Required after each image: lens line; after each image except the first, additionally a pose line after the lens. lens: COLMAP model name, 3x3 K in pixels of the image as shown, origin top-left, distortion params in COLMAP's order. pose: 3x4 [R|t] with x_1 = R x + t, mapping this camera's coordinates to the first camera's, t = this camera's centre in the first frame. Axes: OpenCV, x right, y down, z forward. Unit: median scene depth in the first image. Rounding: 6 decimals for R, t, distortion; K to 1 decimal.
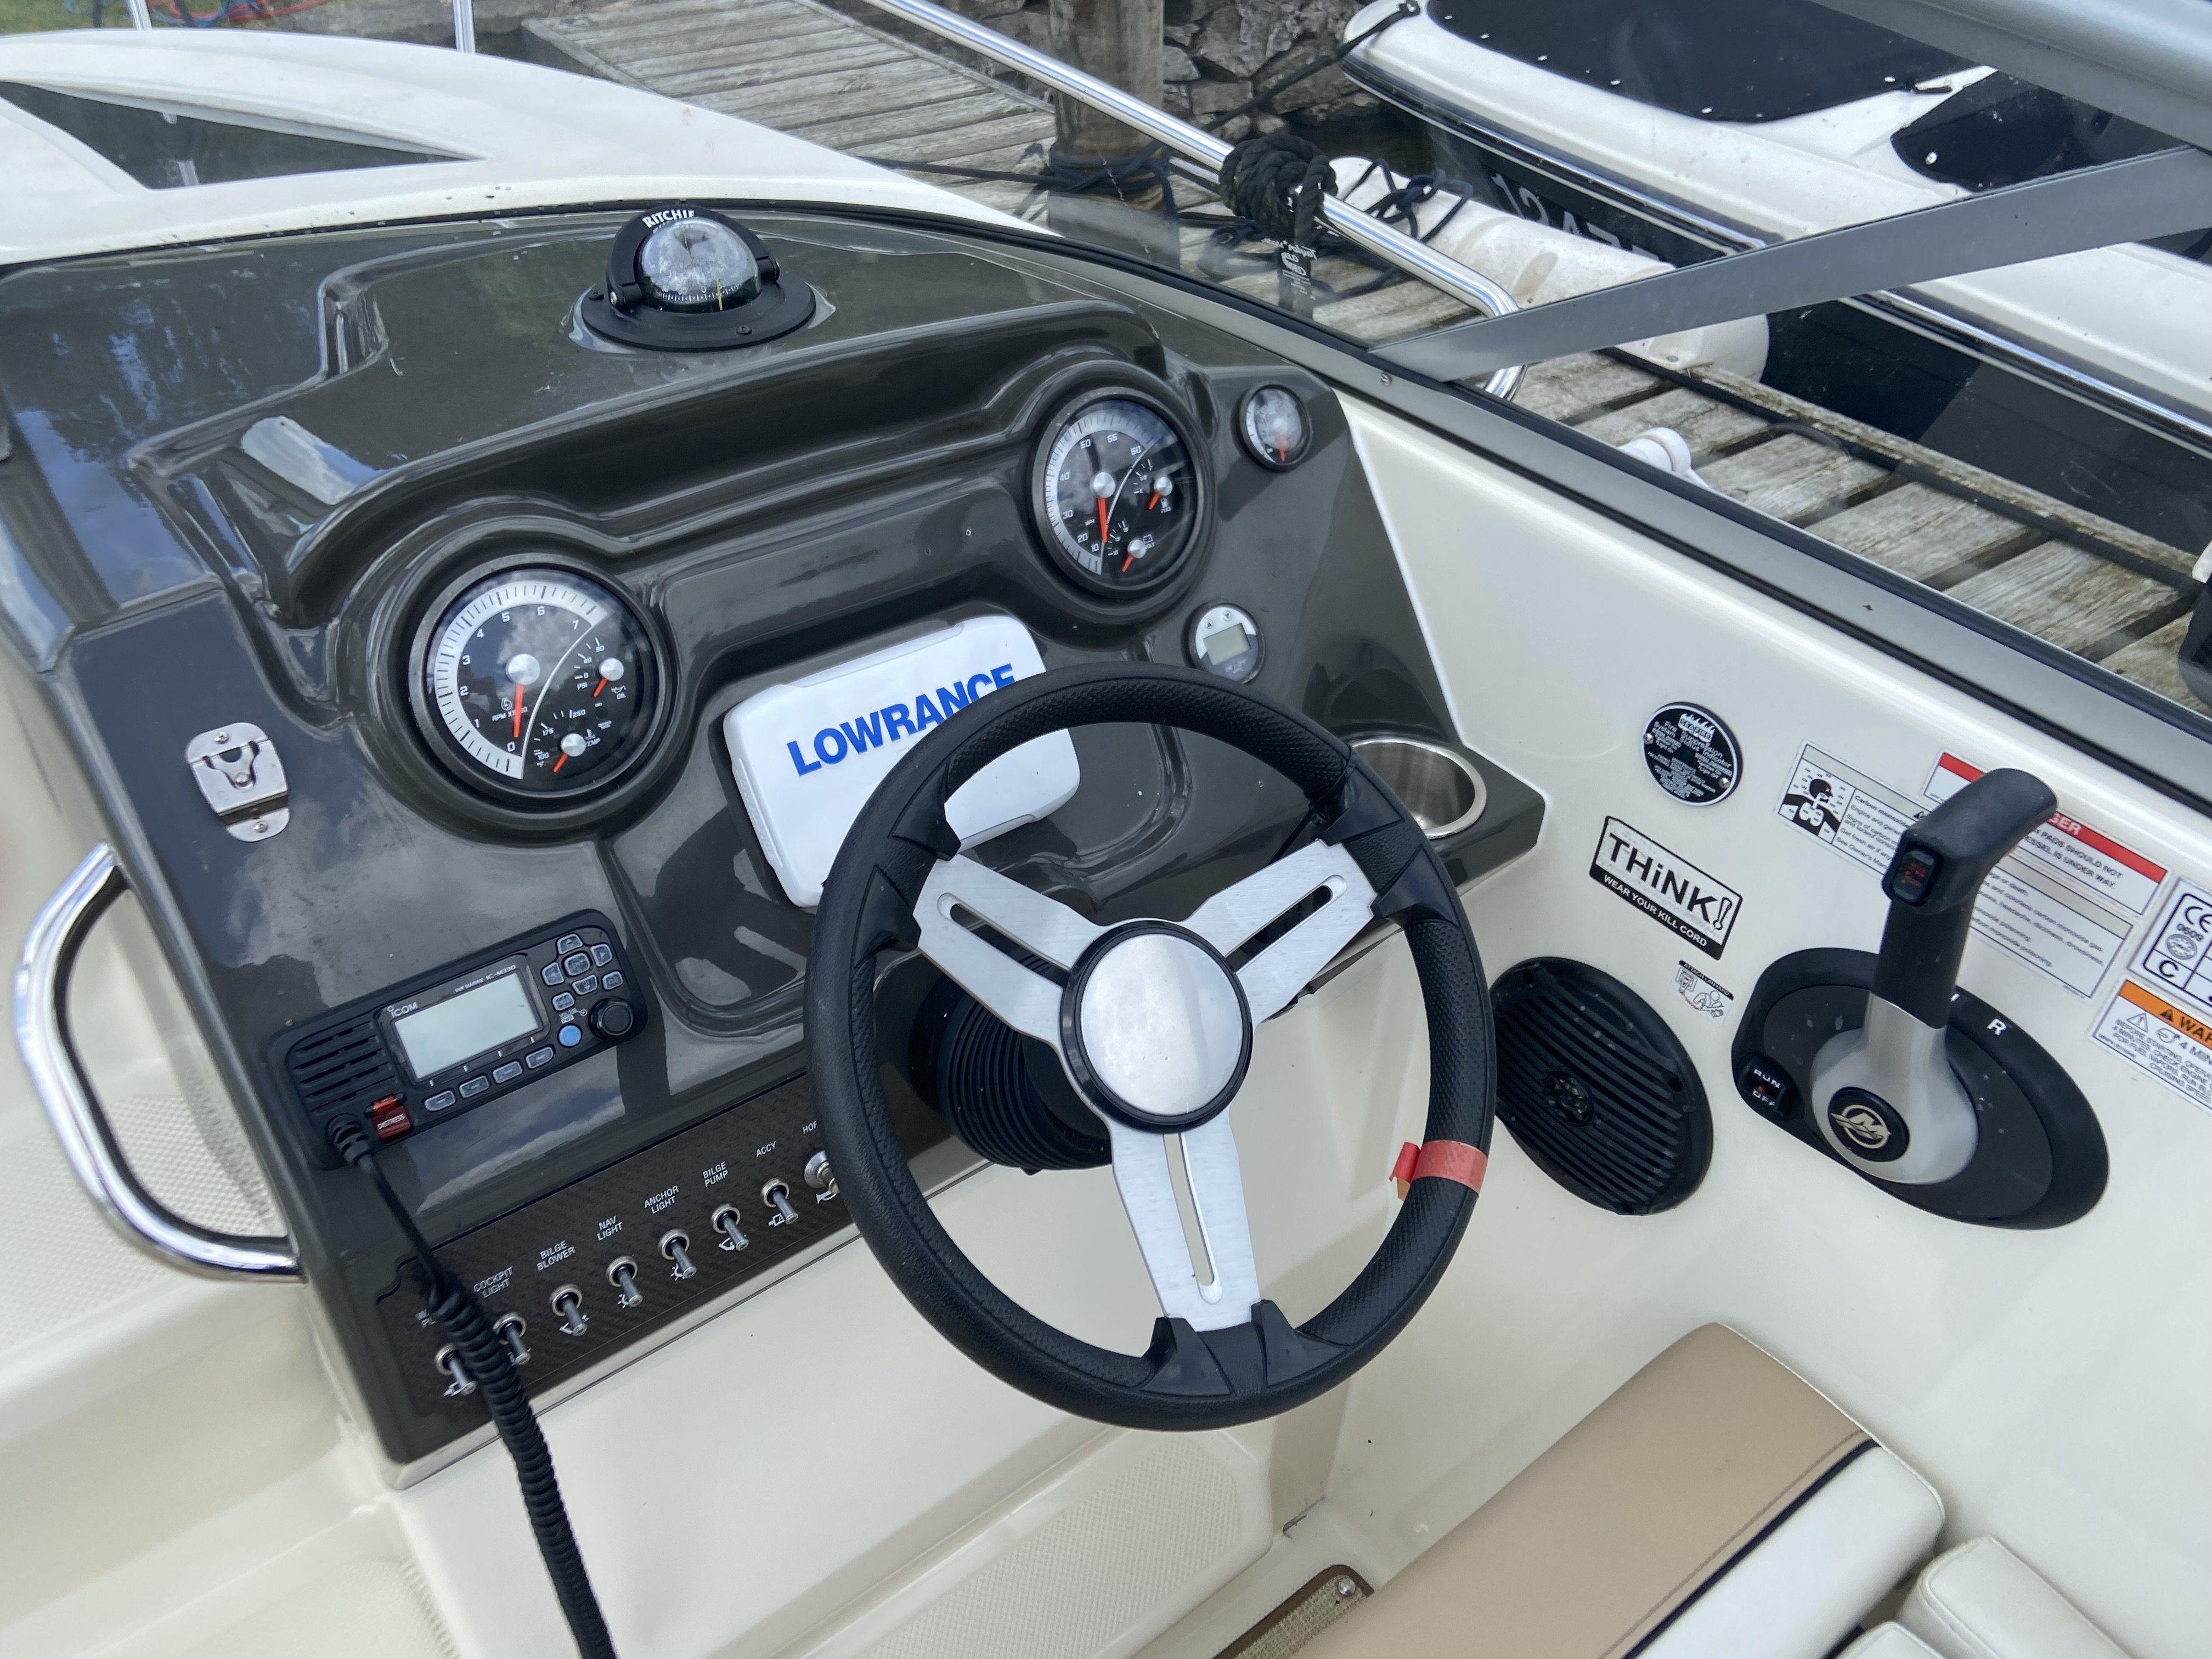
lens RADIAL K [[1630.9, 0, 1106.0], [0, 1630.9, 829.5], [0, 0, 1]] dist [-0.002123, -0.001506]
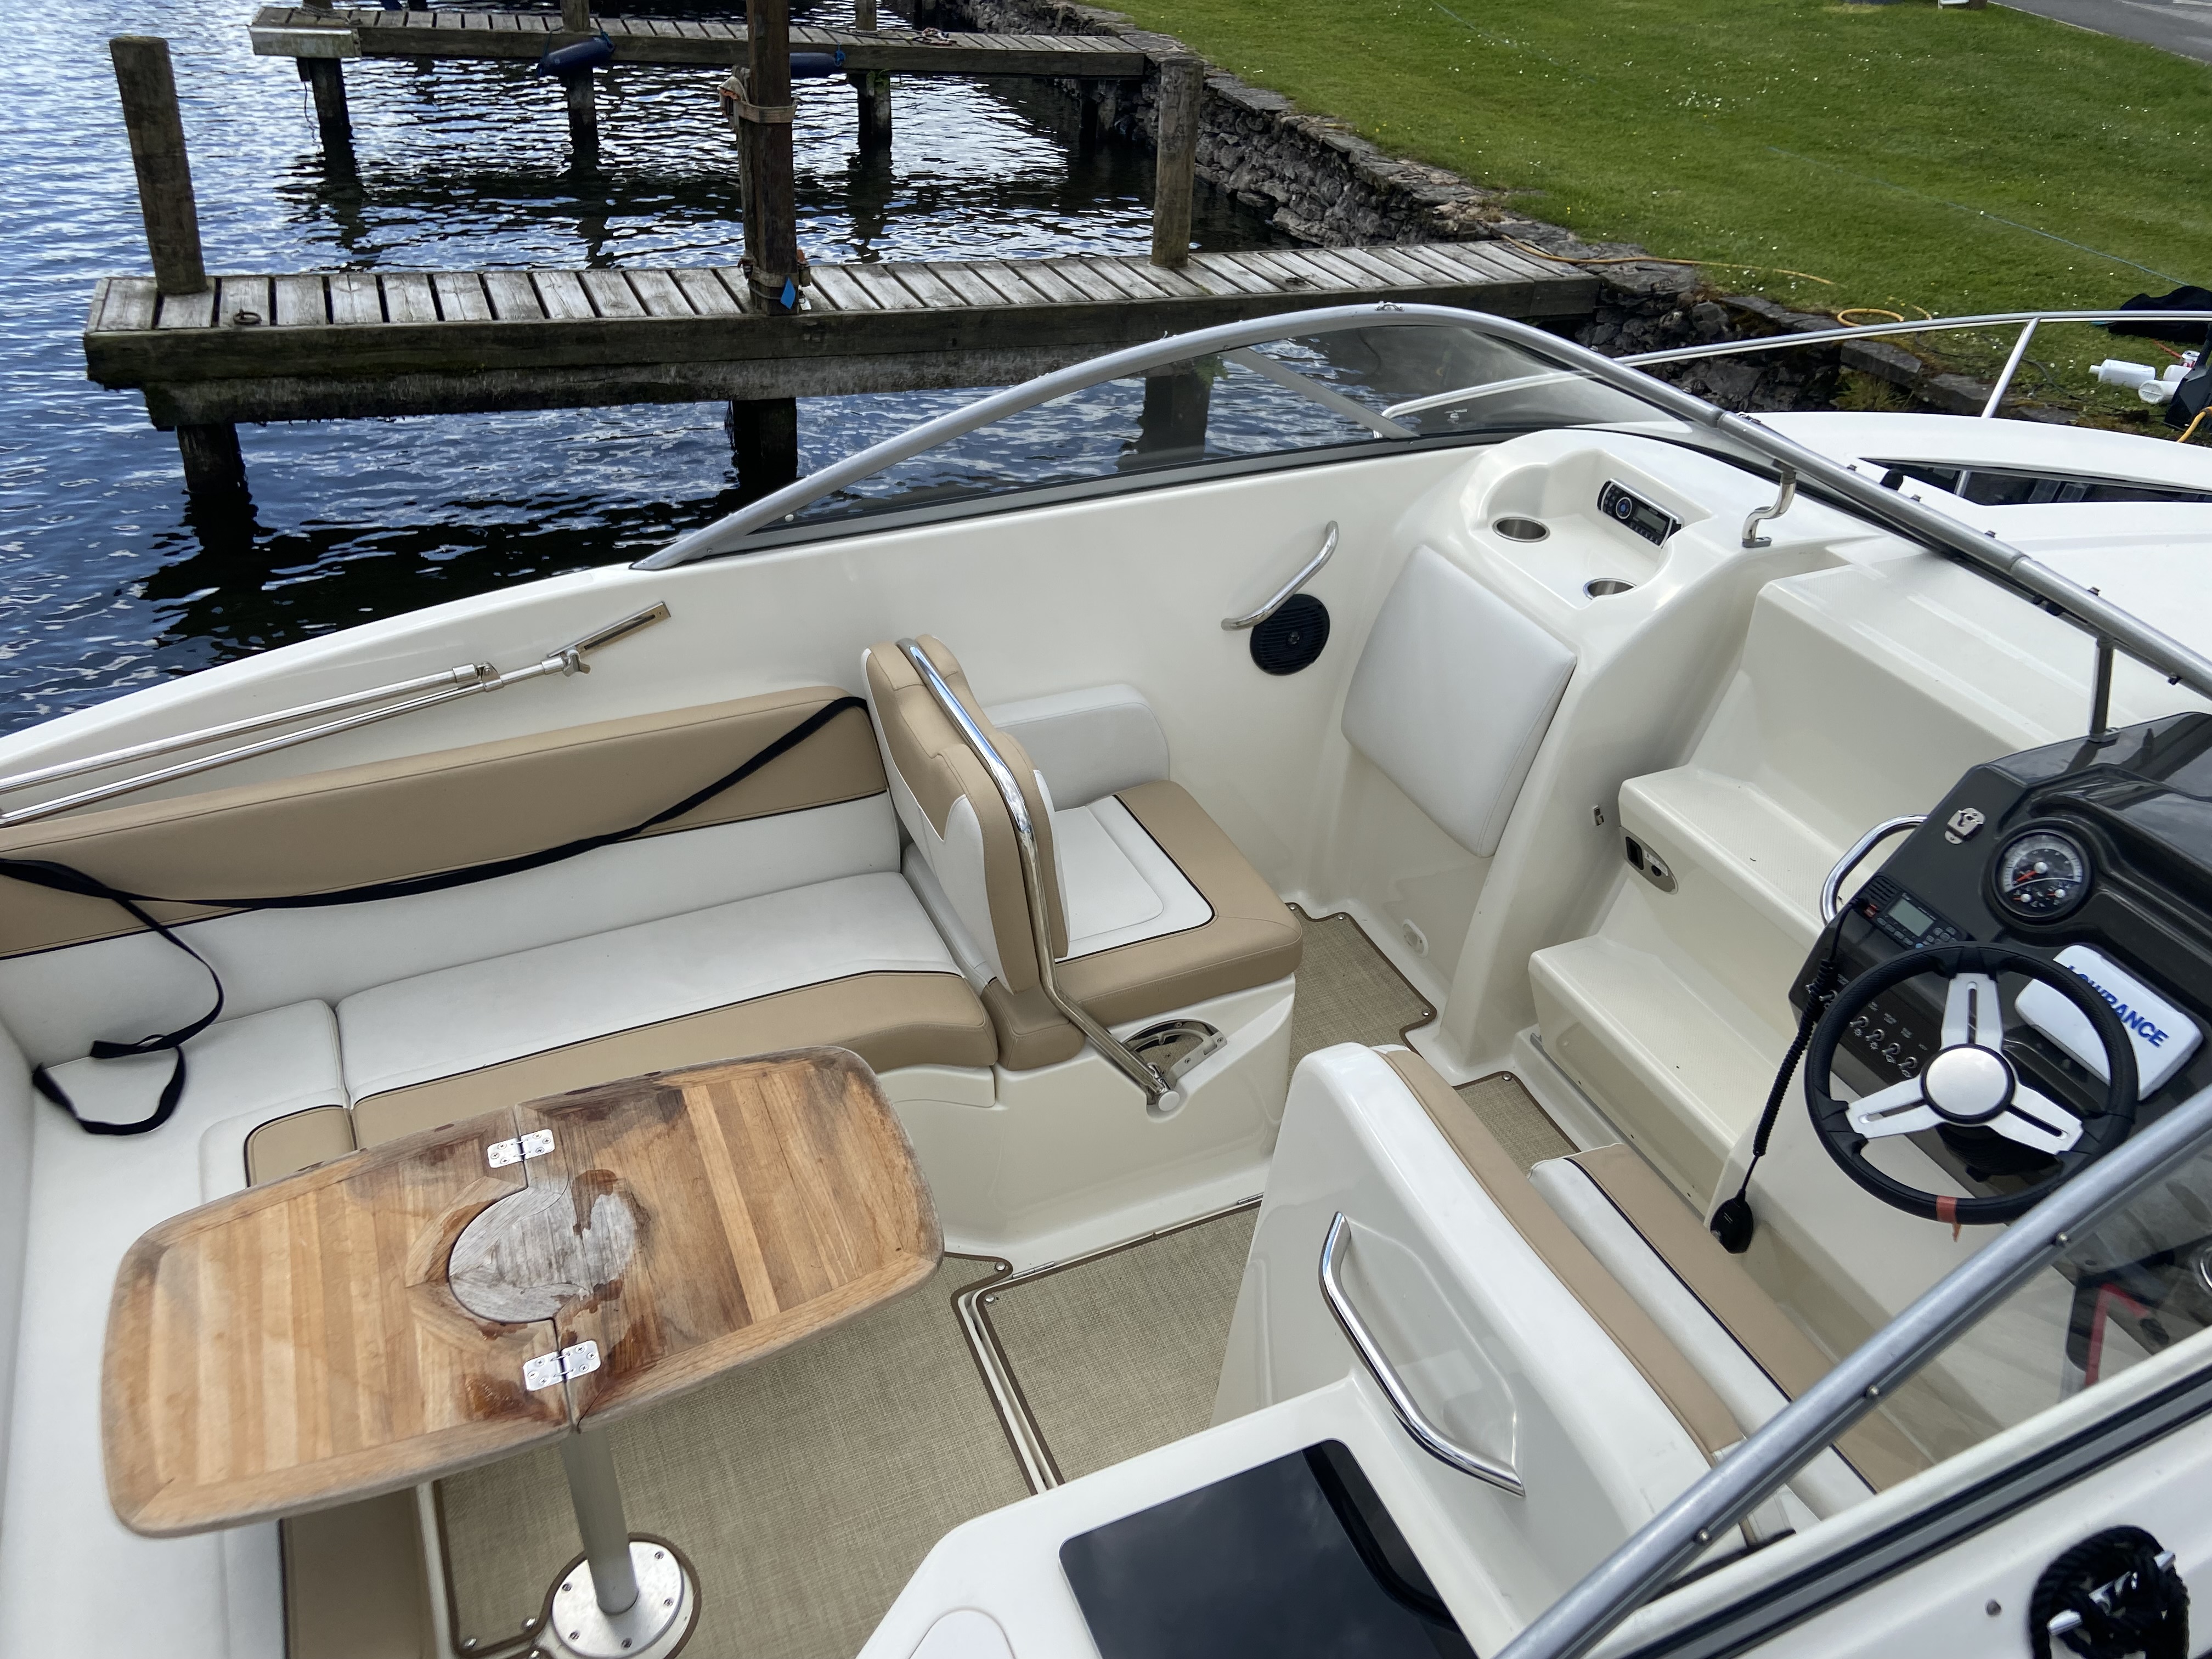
lens RADIAL K [[1630.9, 0, 1106.0], [0, 1630.9, 829.5], [0, 0, 1]] dist [-0.002123, -0.001506]
pose [[-0.225532, 0.532730, -0.815680, 2.265561], [-0.634078, 0.555383, 0.538047, -0.633007], [0.739649, 0.638552, 0.212536, -0.805130]]
